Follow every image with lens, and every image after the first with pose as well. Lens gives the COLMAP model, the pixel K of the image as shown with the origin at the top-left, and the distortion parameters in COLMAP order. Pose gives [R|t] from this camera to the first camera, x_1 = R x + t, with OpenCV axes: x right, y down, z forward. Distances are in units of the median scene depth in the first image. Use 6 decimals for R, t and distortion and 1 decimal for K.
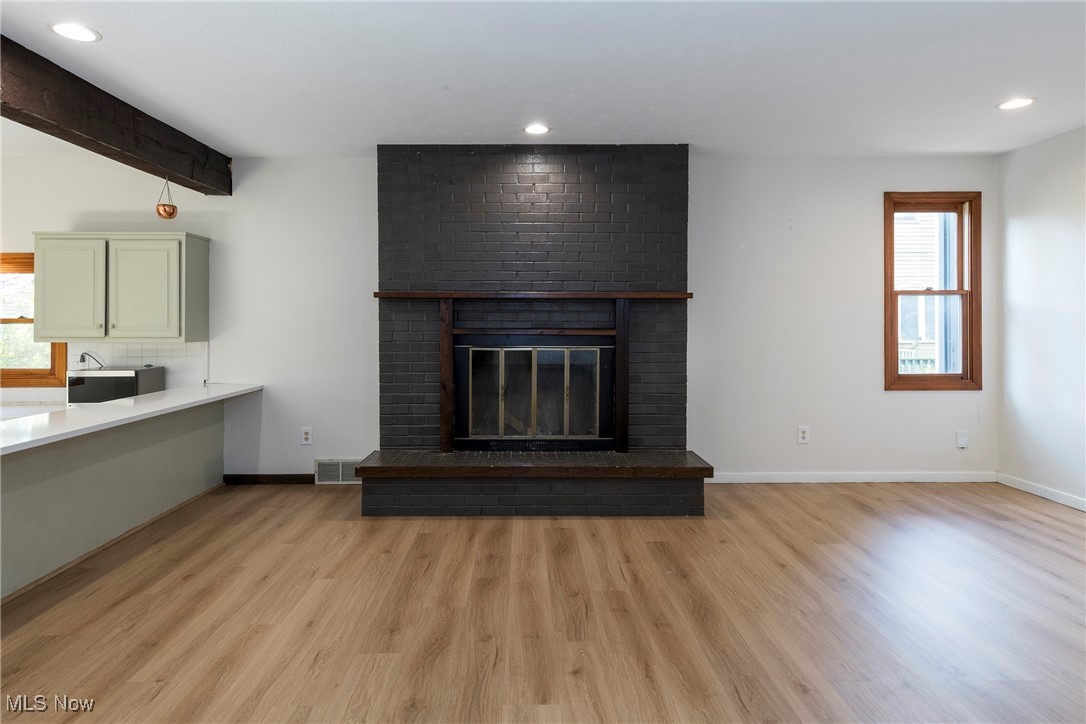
lens RADIAL K [[585.9, 0, 553.8], [0, 585.9, 320.5], [0, 0, 1]] dist [0.015602, -0.000176]
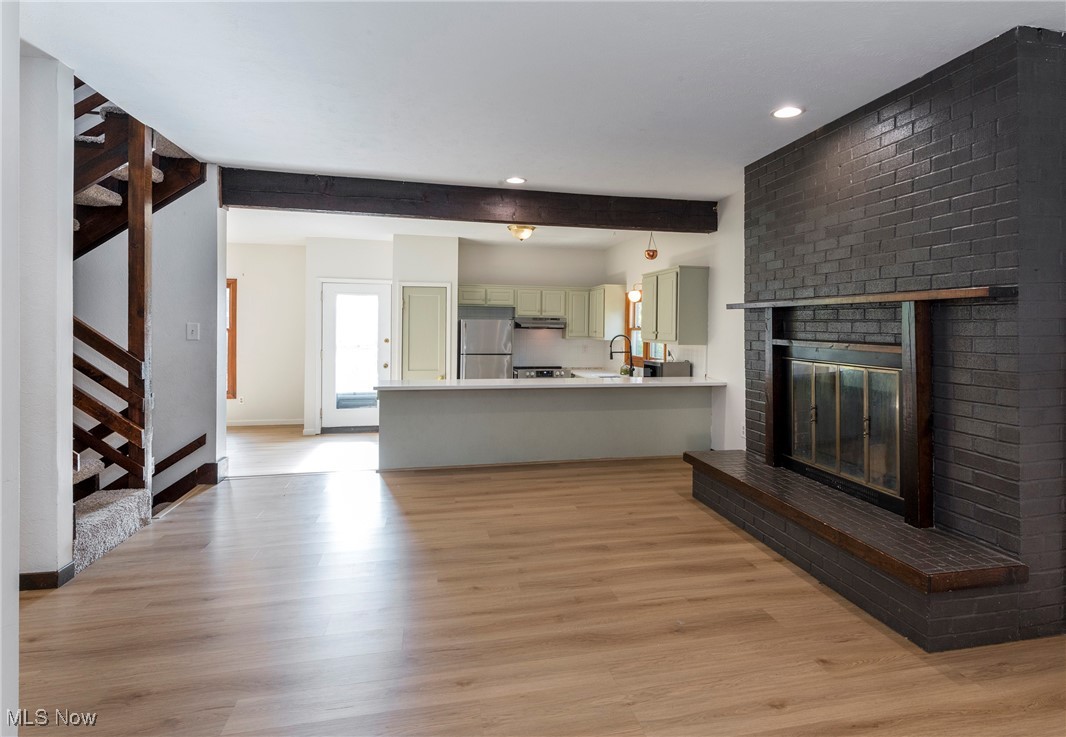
lens RADIAL K [[606.8, 0, 579.7], [0, 606.8, 331.8], [0, 0, 1]] dist [0.005740, -0.000220]
pose [[0.222152, 0.010658, -0.974954, 0.997500], [-0.010752, 0.999906, 0.008480, -0.003956], [0.974953, 0.008599, 0.222246, 0.633488]]
